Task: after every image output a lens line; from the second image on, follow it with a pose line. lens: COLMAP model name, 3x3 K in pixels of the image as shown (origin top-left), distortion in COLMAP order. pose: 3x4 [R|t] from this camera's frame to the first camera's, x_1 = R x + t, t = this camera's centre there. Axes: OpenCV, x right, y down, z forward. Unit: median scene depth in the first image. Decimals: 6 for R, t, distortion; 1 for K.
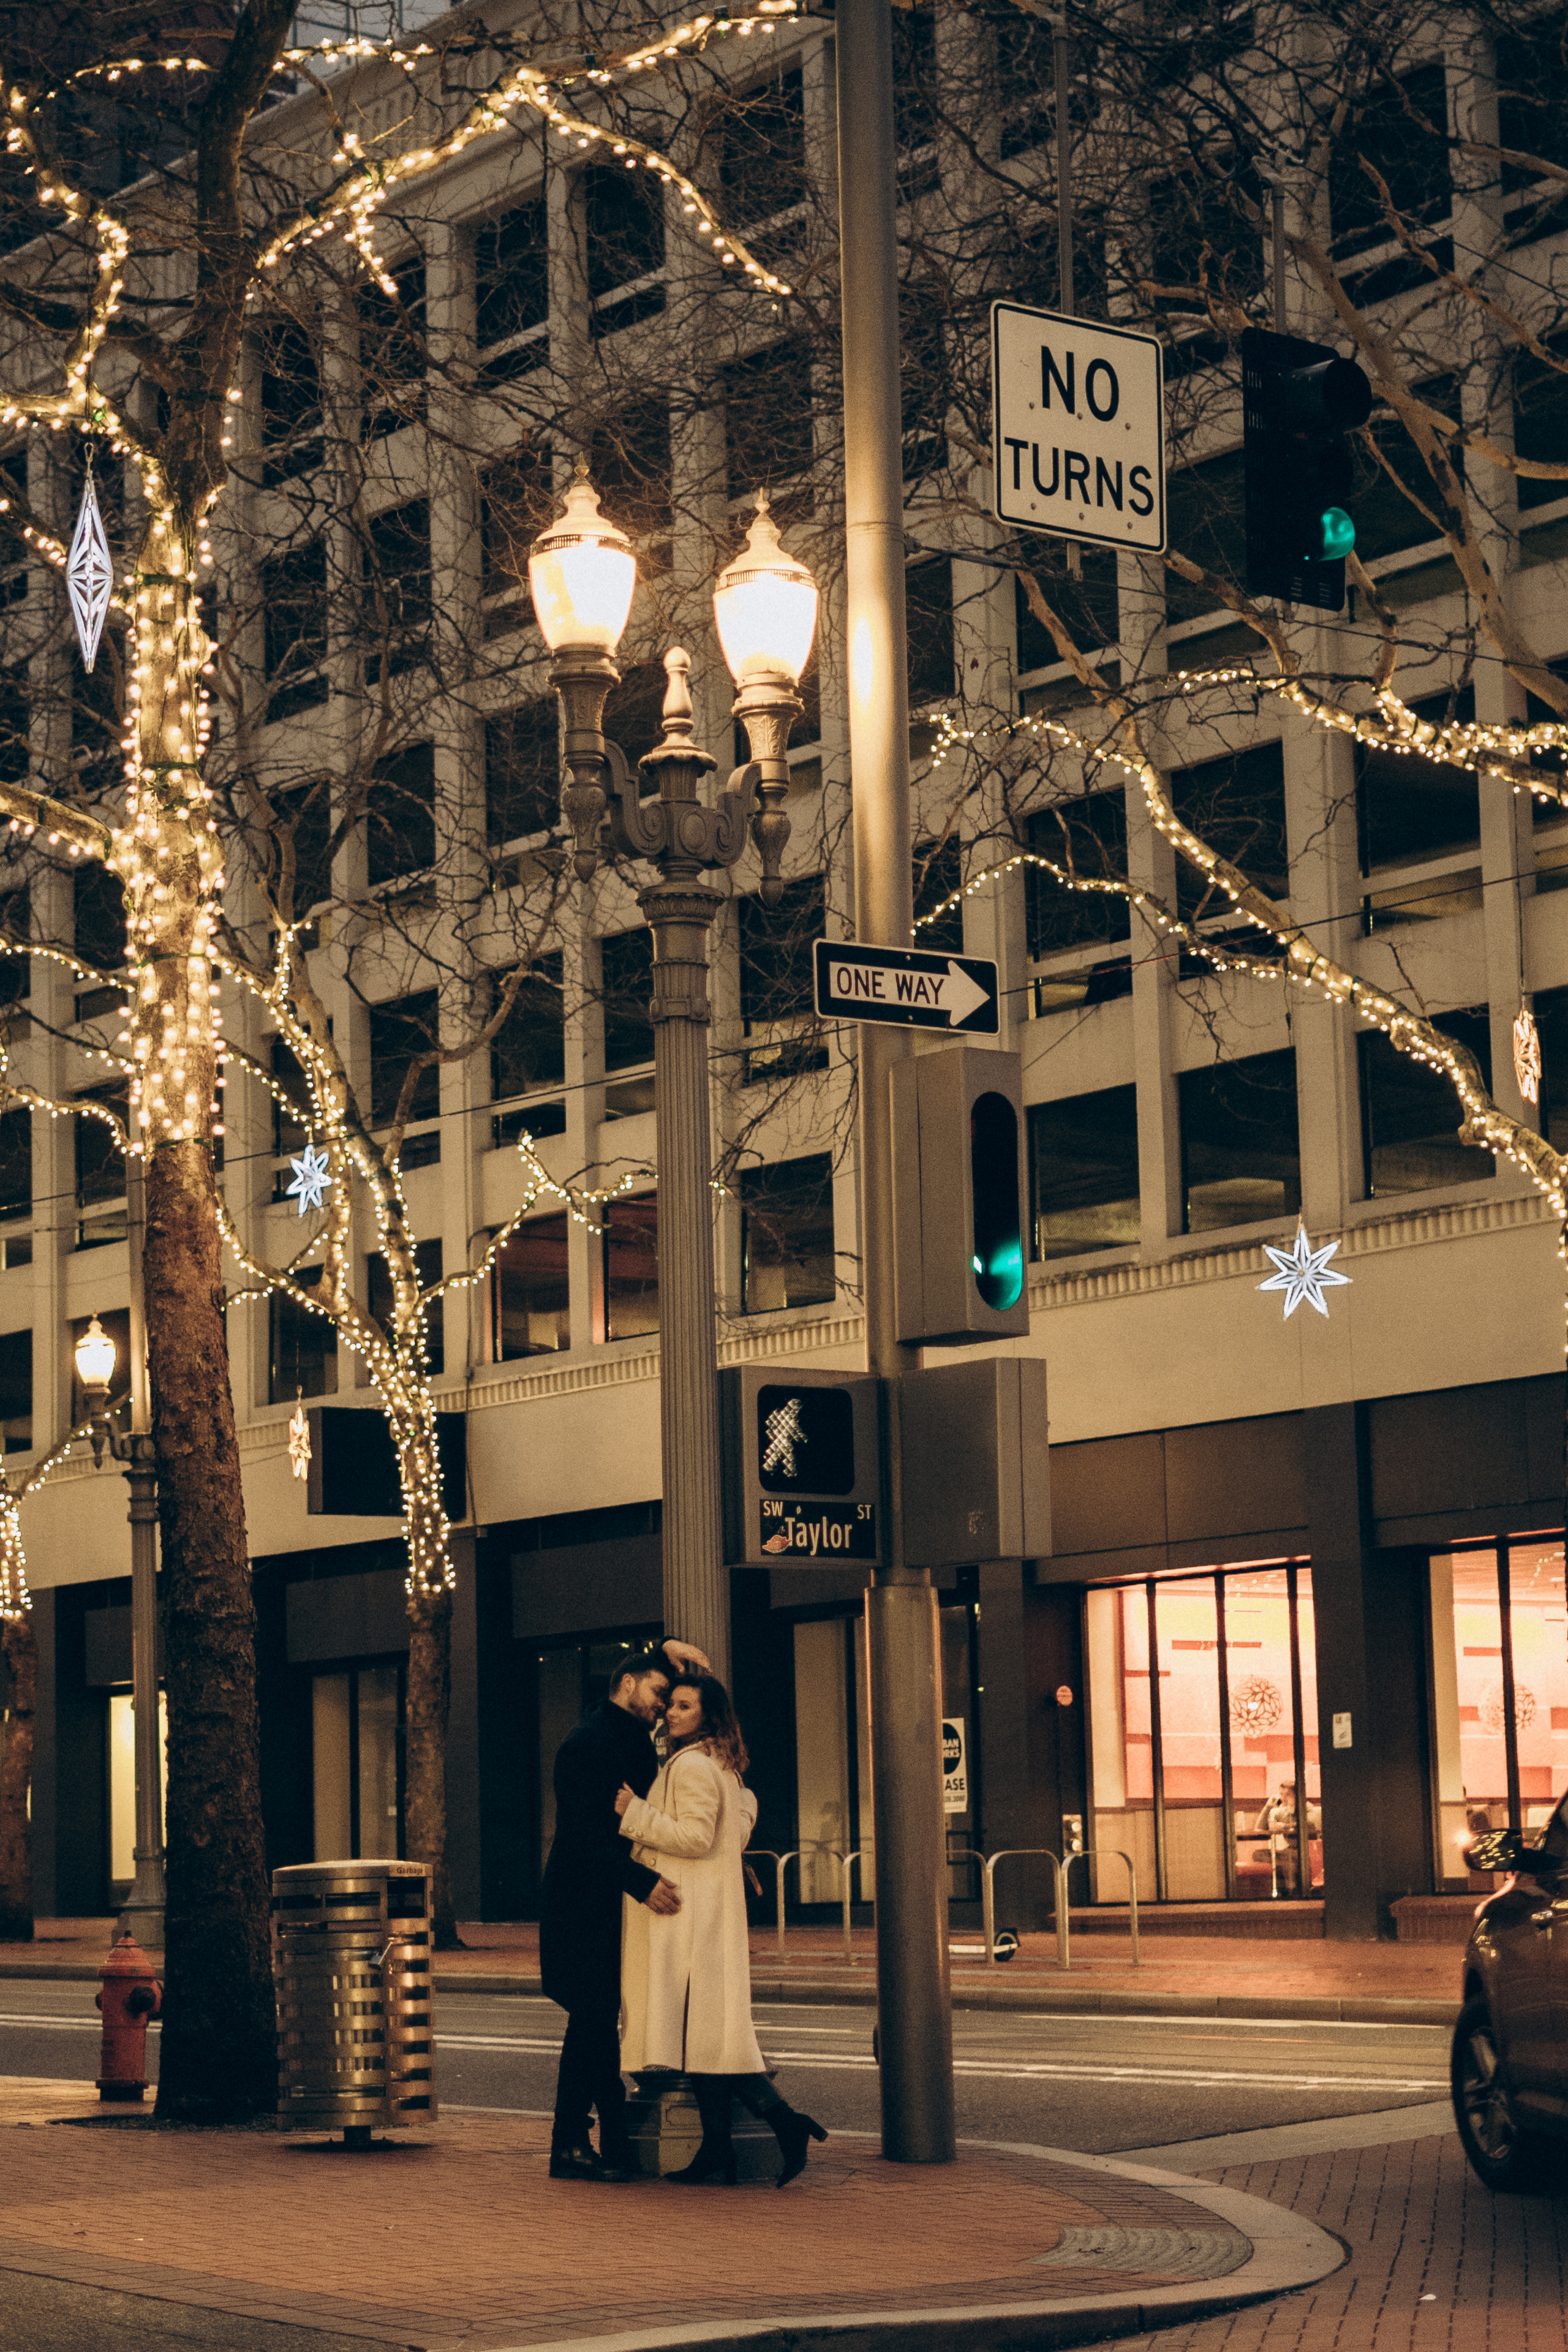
lens RADIAL K [[5158.9, 0, 784.0], [0, 5158.9, 1176.0], [0, 0, 1]] dist [0.023833, -0.021142]
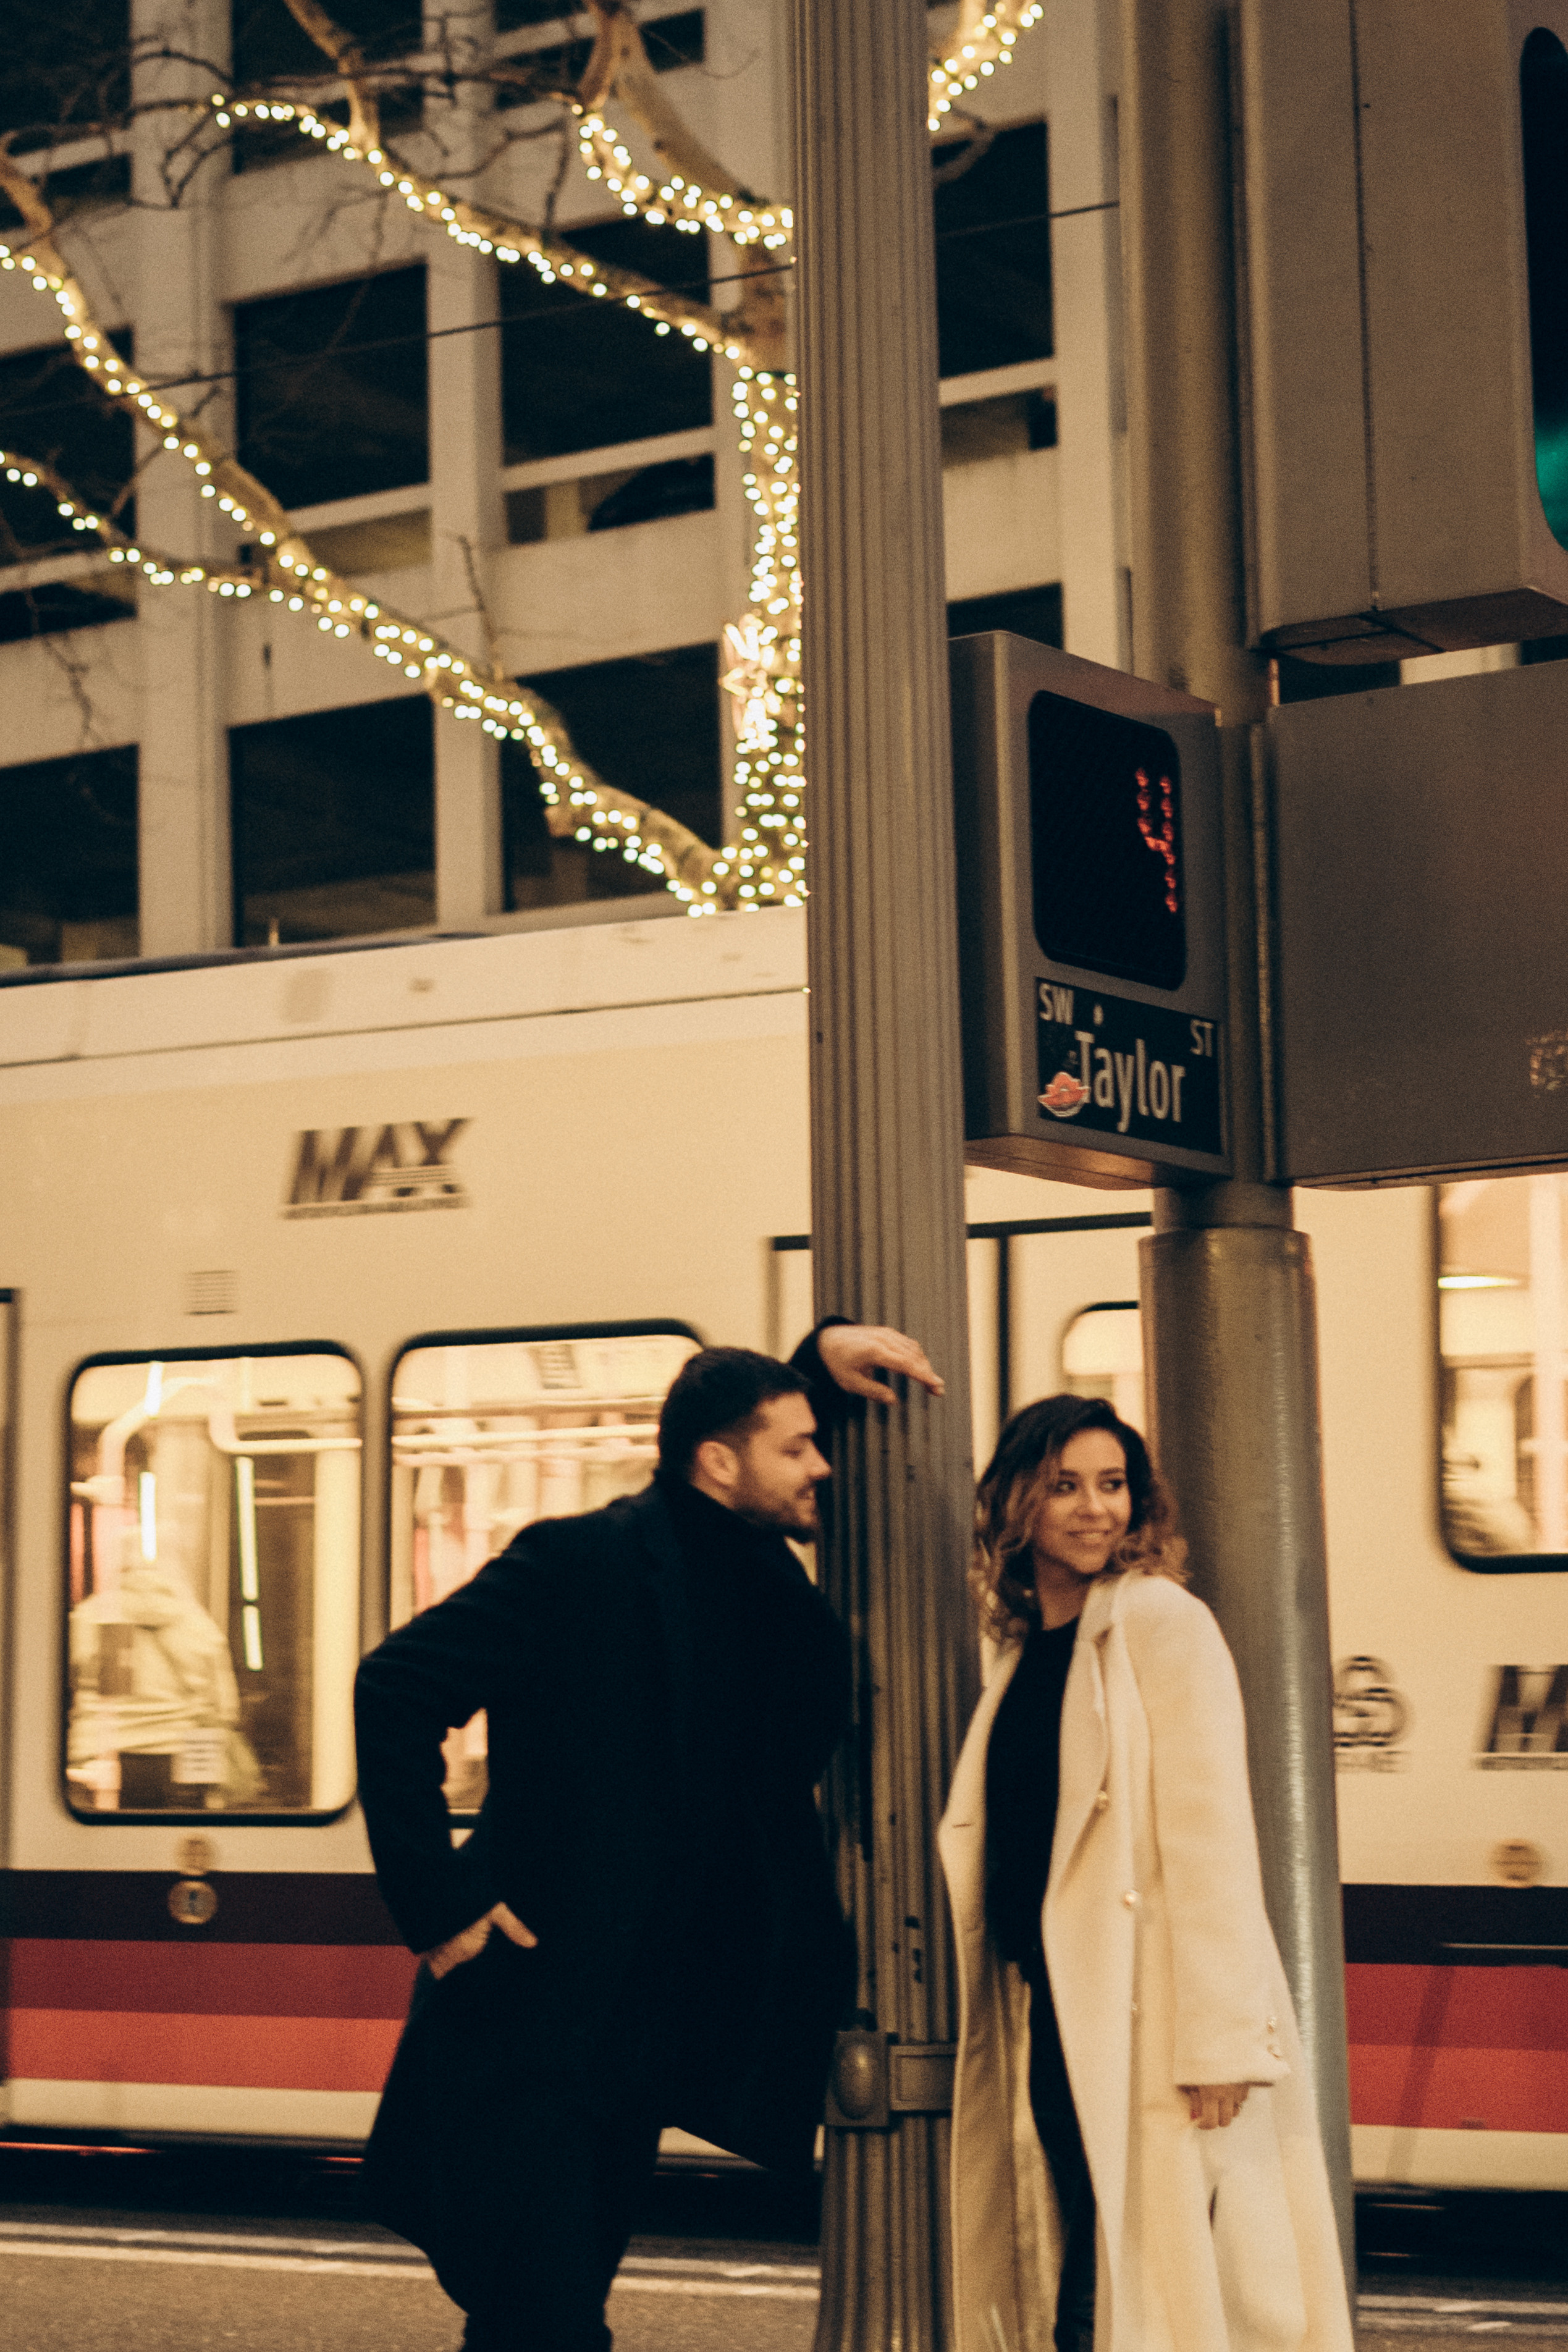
lens RADIAL K [[5334.6, 0, 784.0], [0, 5334.6, 1176.0], [0, 0, 1]] dist [0.059849, -0.122009]
pose [[0.944006, 0.047796, 0.326446, -0.072117], [-0.051086, 0.998693, 0.001506, 0.037203], [-0.325948, -0.018098, 0.945214, 0.301623]]
